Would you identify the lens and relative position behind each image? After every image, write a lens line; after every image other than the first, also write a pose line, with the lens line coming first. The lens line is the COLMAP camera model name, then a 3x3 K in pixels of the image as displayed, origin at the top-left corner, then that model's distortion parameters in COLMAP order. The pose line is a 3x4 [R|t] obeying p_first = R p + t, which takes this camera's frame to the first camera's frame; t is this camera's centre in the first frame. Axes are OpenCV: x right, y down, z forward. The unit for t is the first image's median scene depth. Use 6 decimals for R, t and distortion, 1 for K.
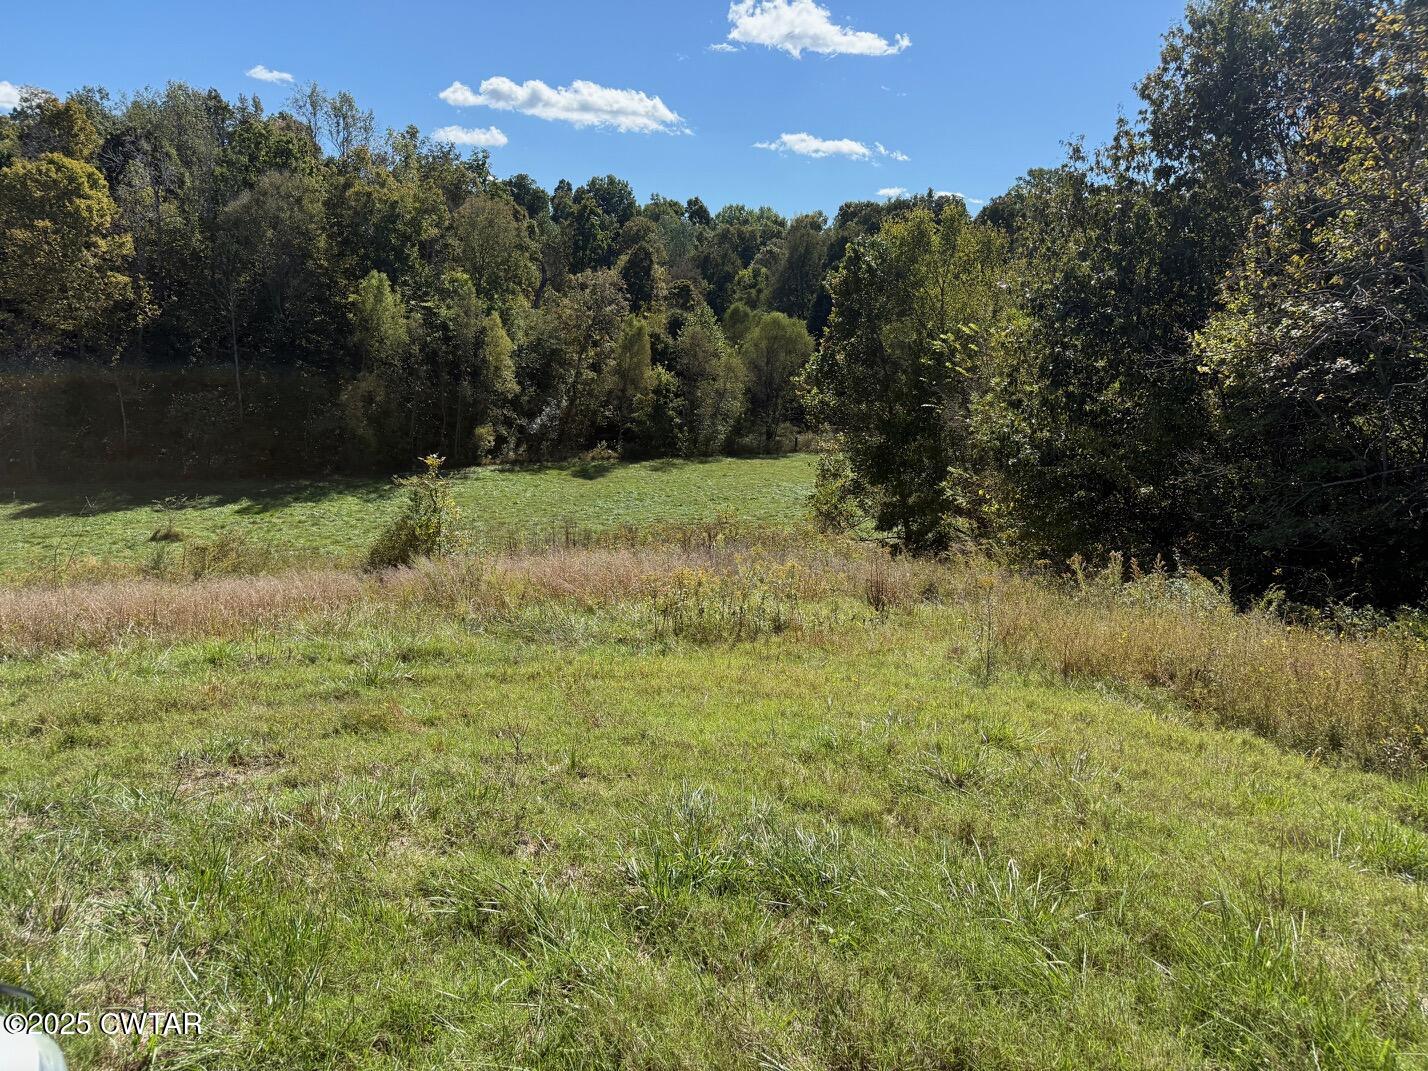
lens RADIAL K [[953.4, 0, 714.0], [0, 953.4, 535.5], [0, 0, 1]] dist [-0.087190, 0.042643]
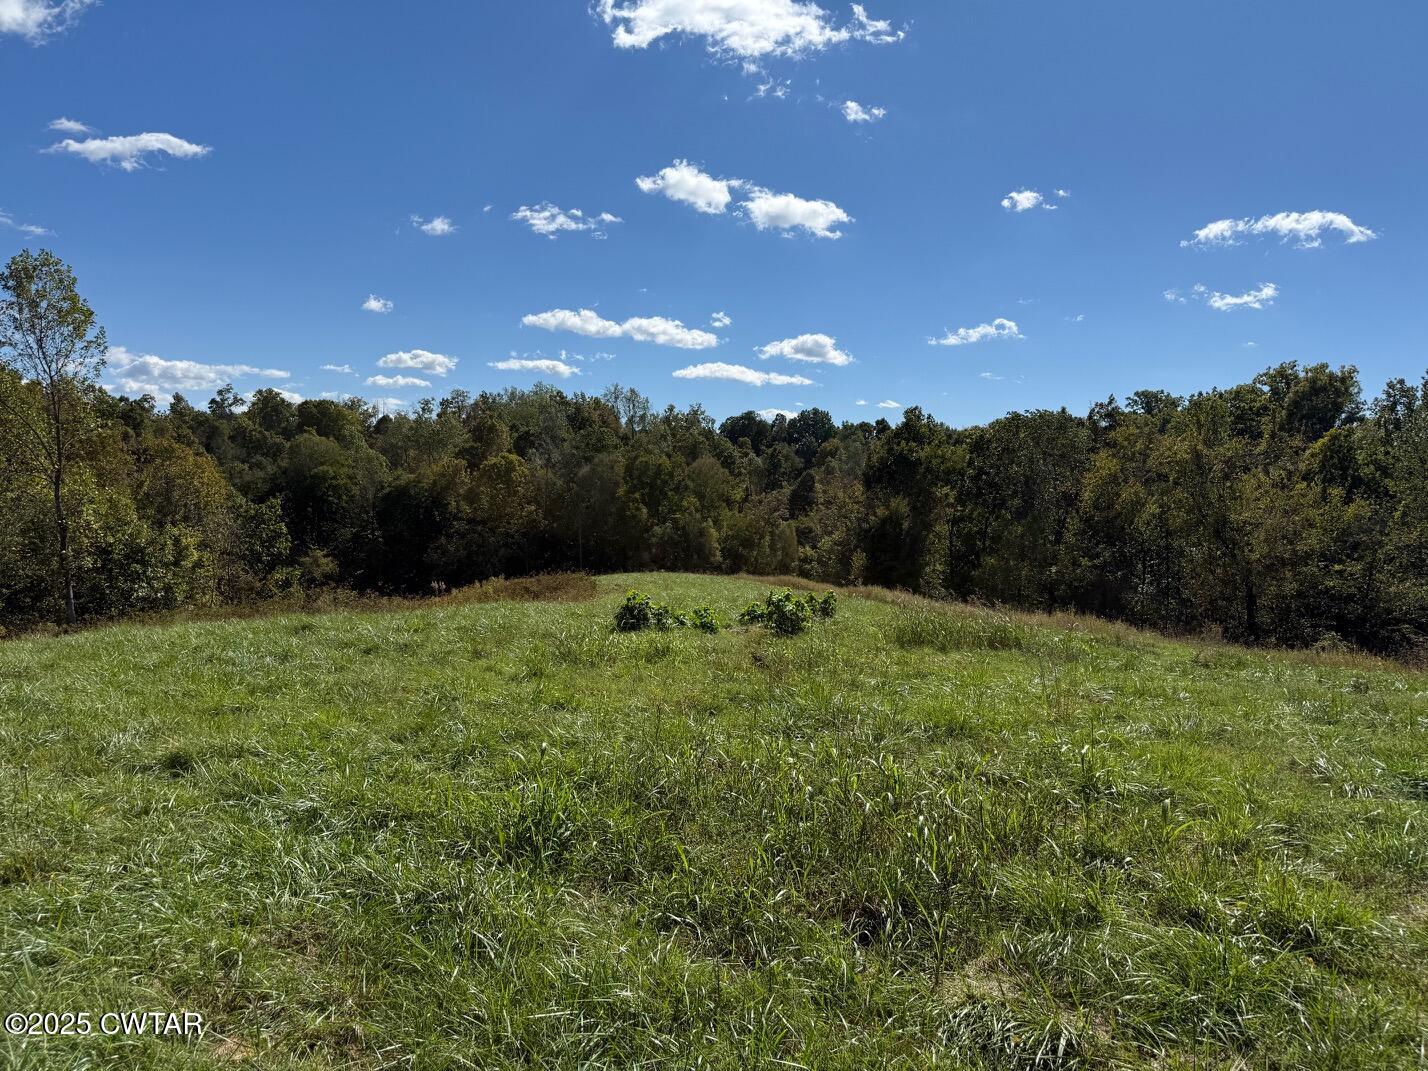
lens RADIAL K [[953.4, 0, 714.0], [0, 953.4, 535.5], [0, 0, 1]] dist [-0.087190, 0.042643]
pose [[0.963764, -0.033576, -0.264635, 0.194452], [-0.017324, 0.982075, -0.187693, 0.106476], [0.266193, 0.185477, 0.945907, -0.554382]]
